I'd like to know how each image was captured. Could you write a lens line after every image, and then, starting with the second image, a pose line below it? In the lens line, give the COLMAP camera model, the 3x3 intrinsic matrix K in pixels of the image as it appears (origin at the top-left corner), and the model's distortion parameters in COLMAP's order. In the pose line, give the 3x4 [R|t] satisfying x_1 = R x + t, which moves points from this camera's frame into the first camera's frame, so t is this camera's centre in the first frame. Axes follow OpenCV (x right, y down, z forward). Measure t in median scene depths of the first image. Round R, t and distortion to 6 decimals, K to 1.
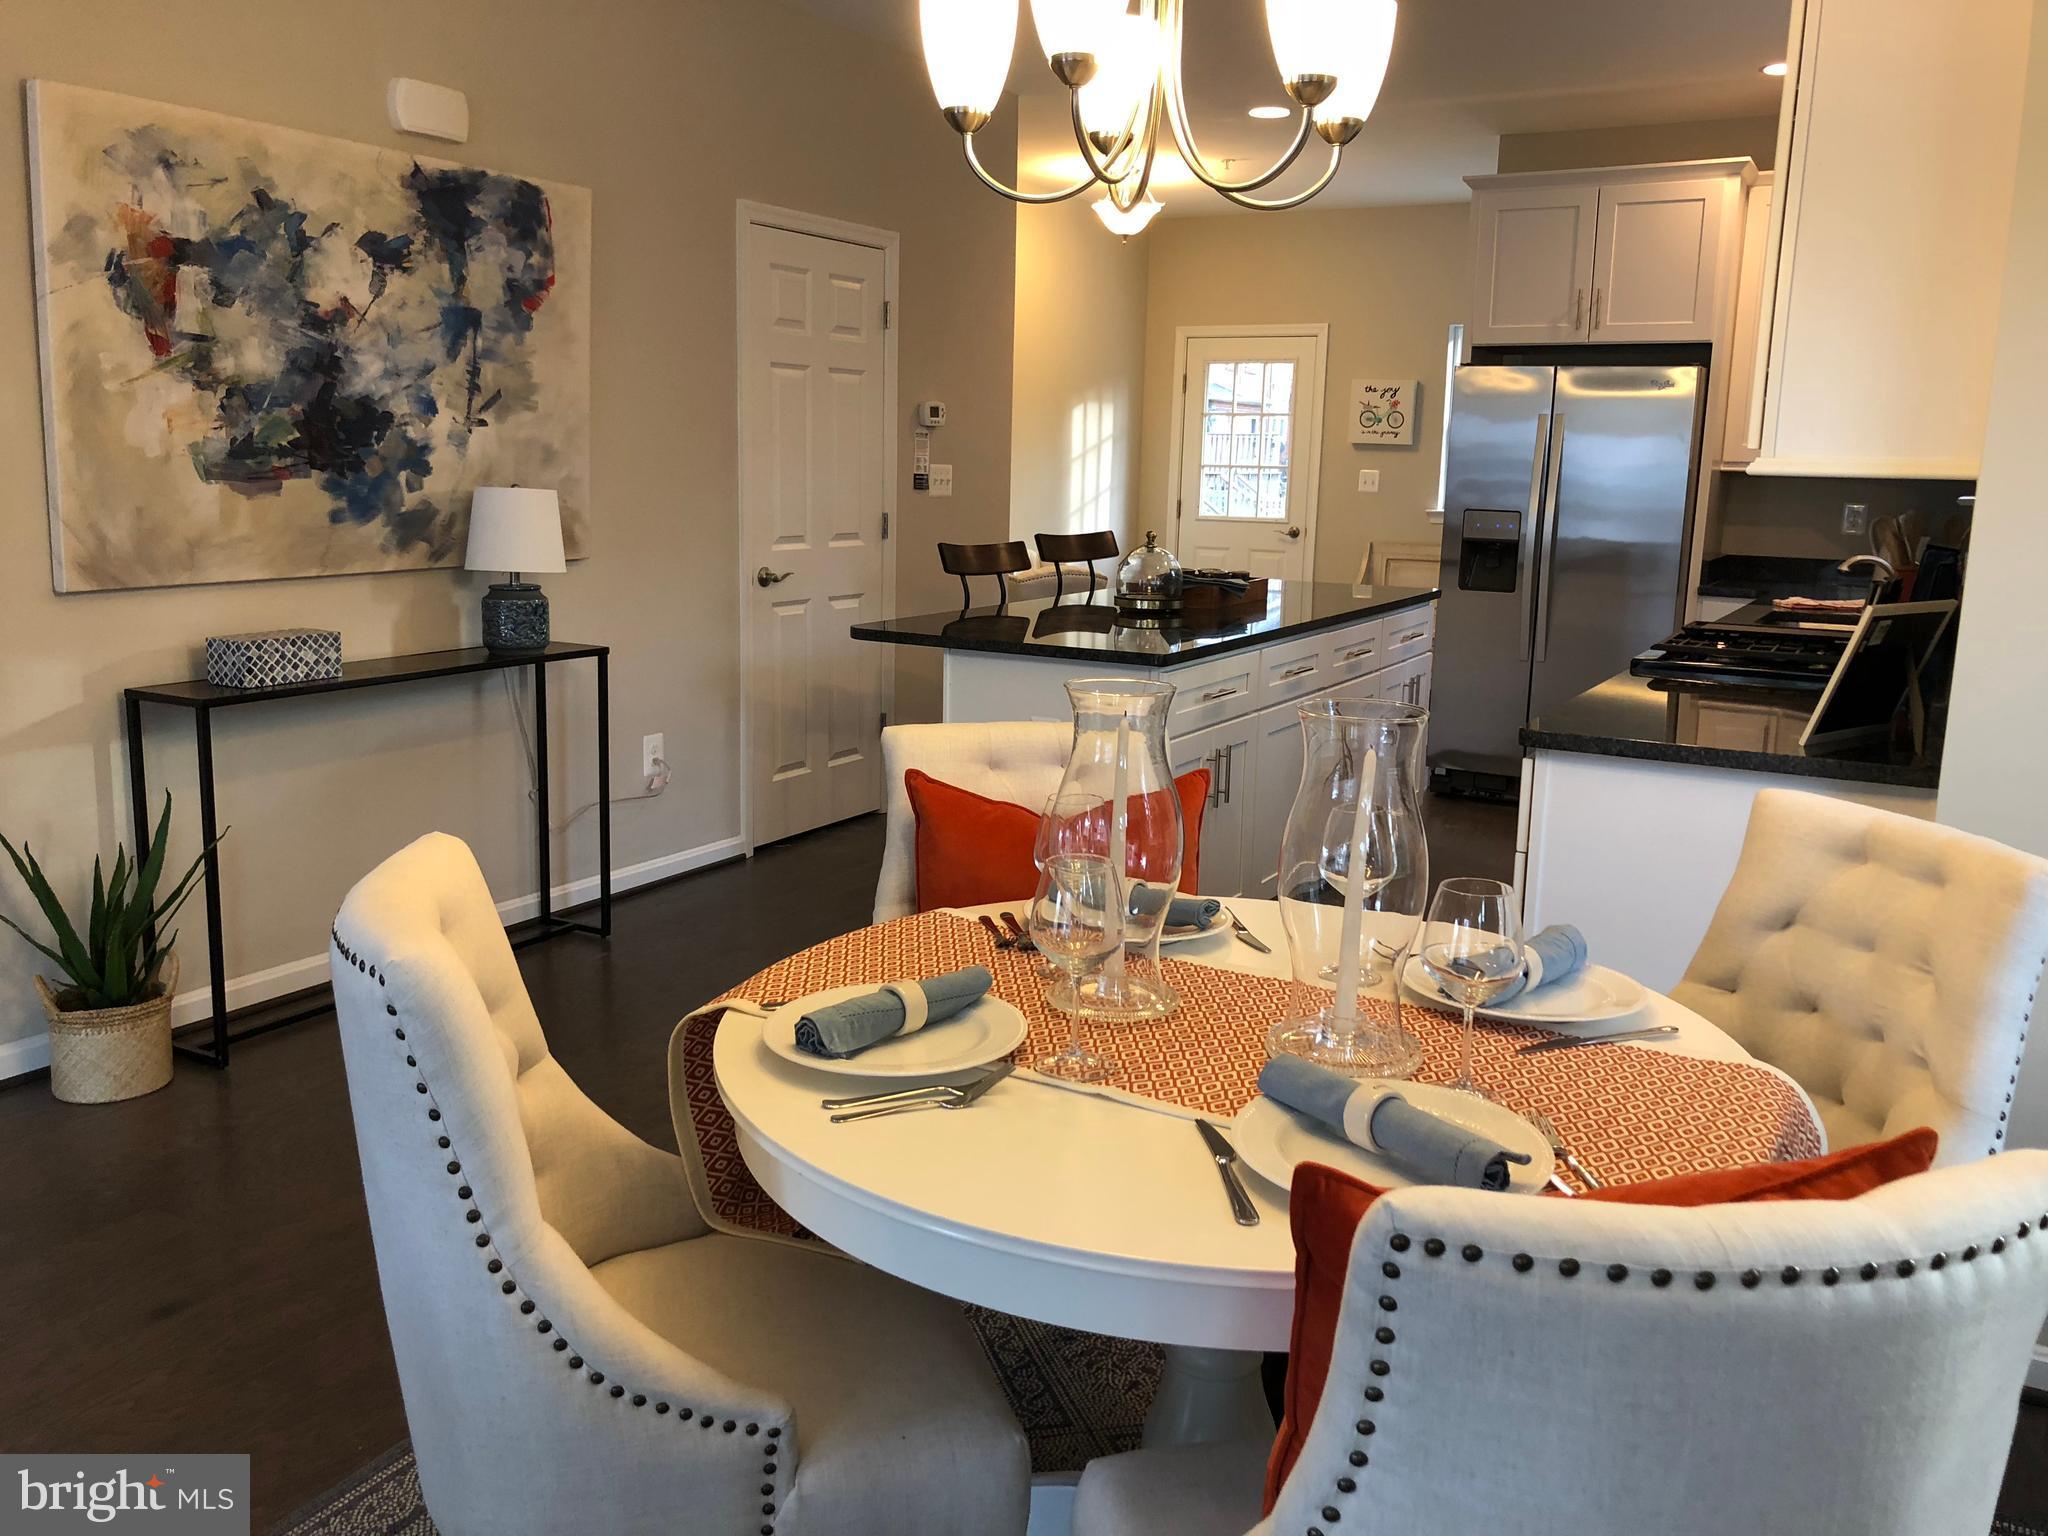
lens RADIAL K [[1688.8, 0, 1044.2], [0, 1688.8, 749.6], [0, 0, 1]] dist [0.058465, -0.074661]
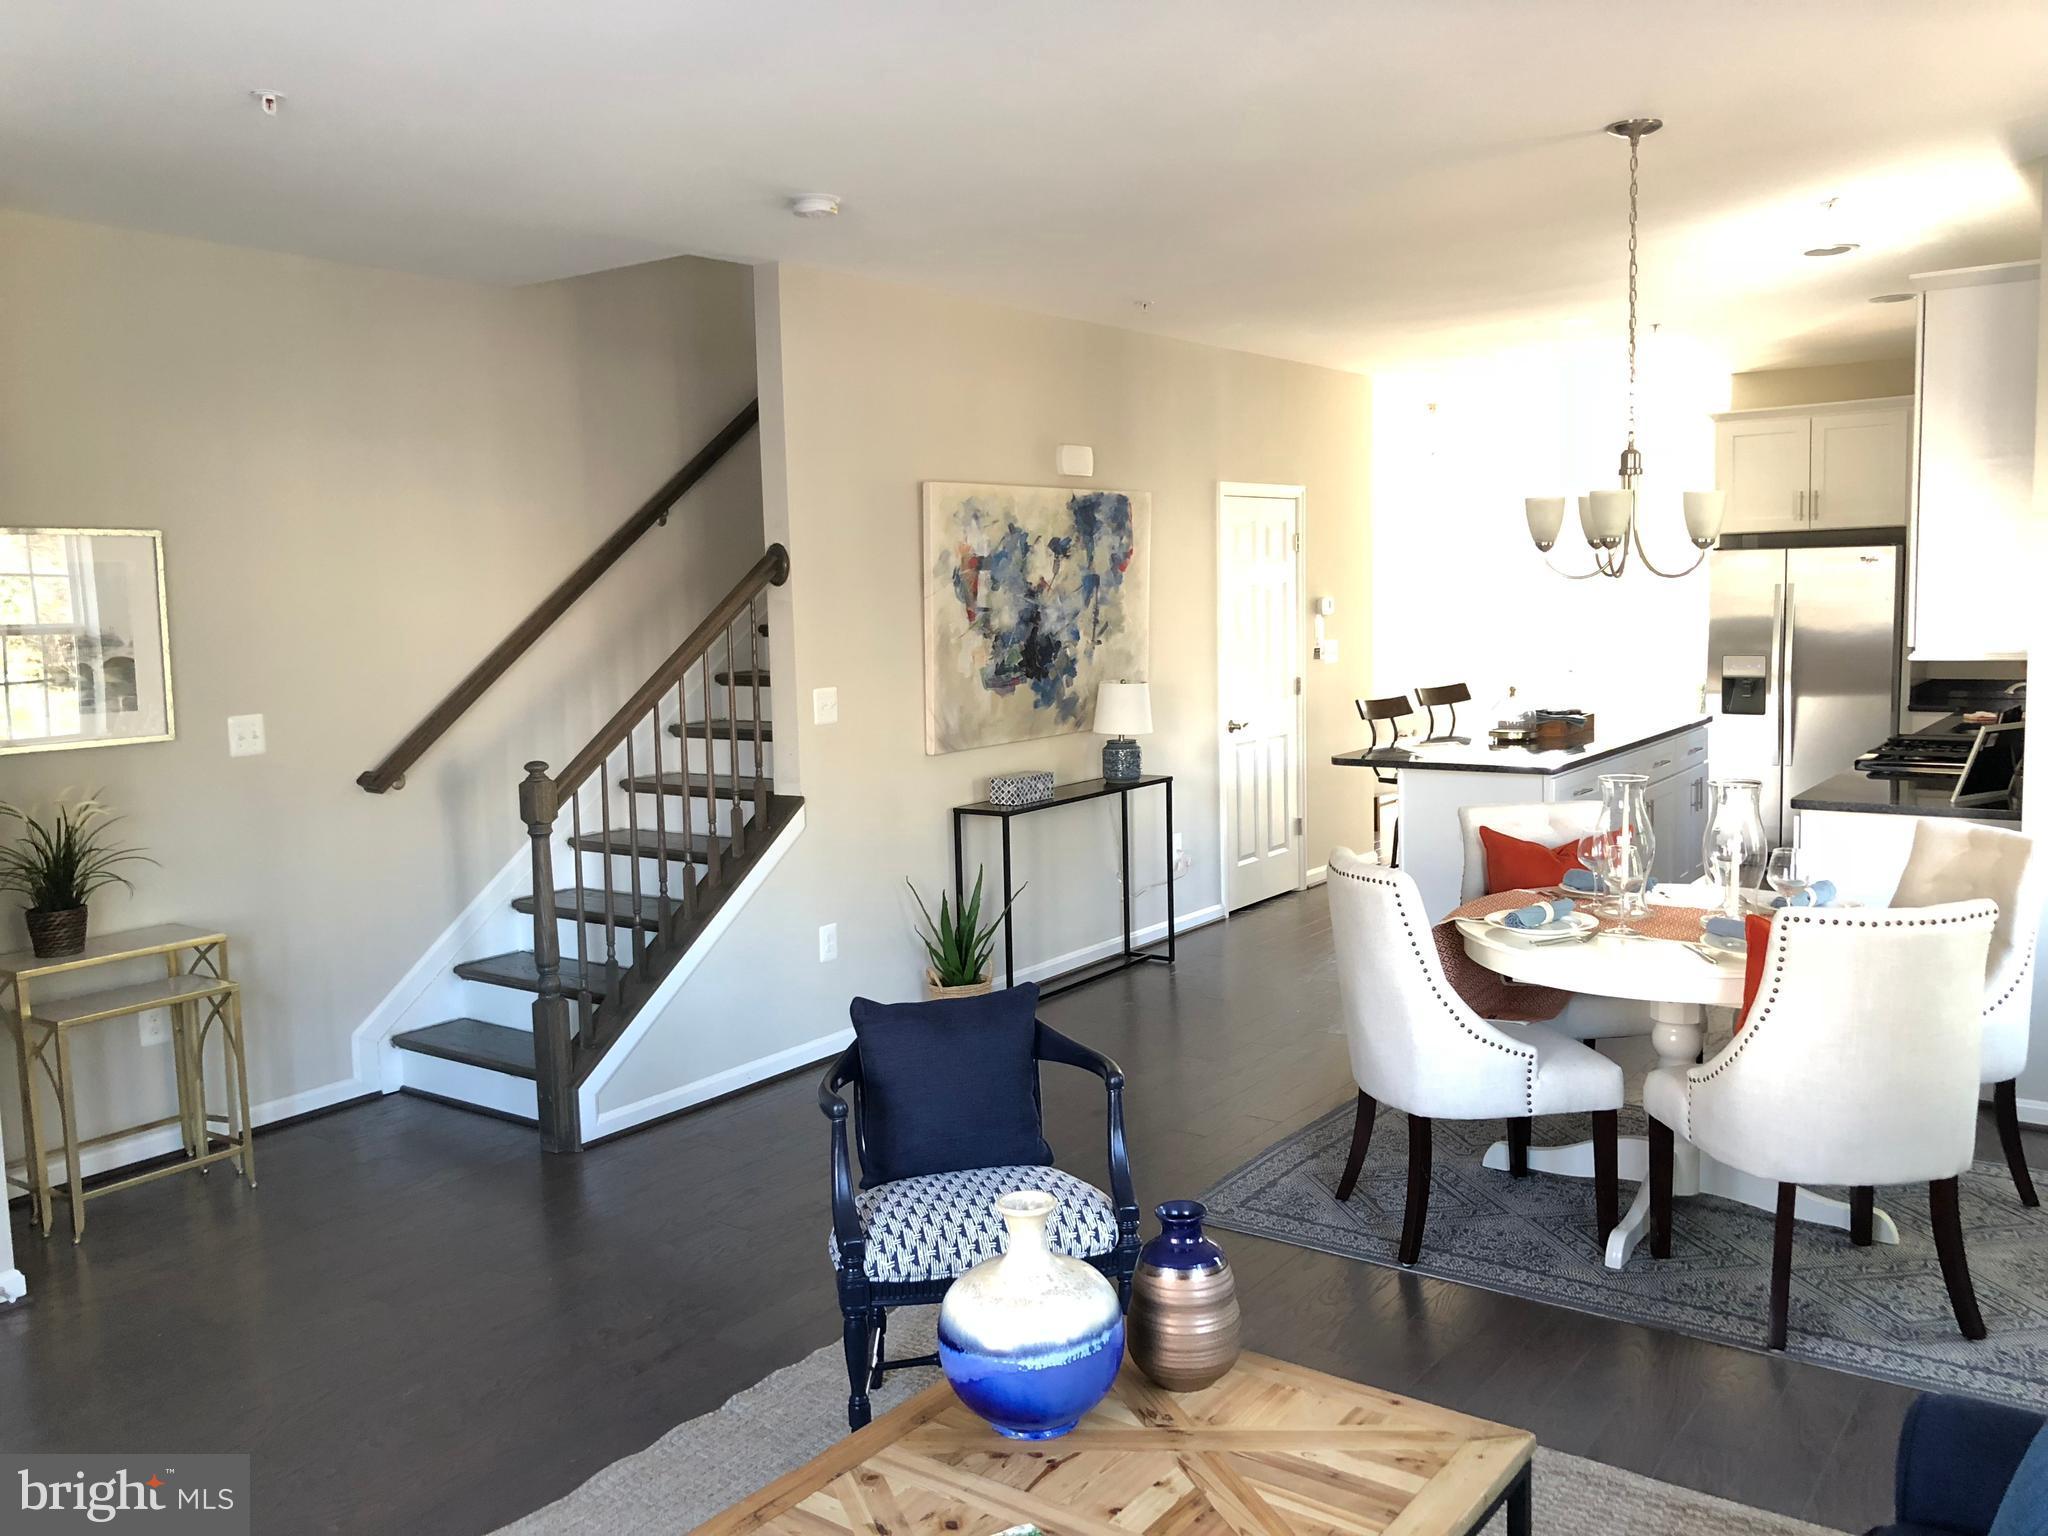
lens RADIAL K [[1688.8, 0, 1025.8], [0, 1688.8, 762.5], [0, 0, 1]] dist [0.058465, -0.074661]
pose [[0.991328, -0.036962, -0.126105, -0.213905], [0.028176, 0.997095, -0.070760, 0.038781], [0.128354, 0.066593, 0.989490, -0.650920]]
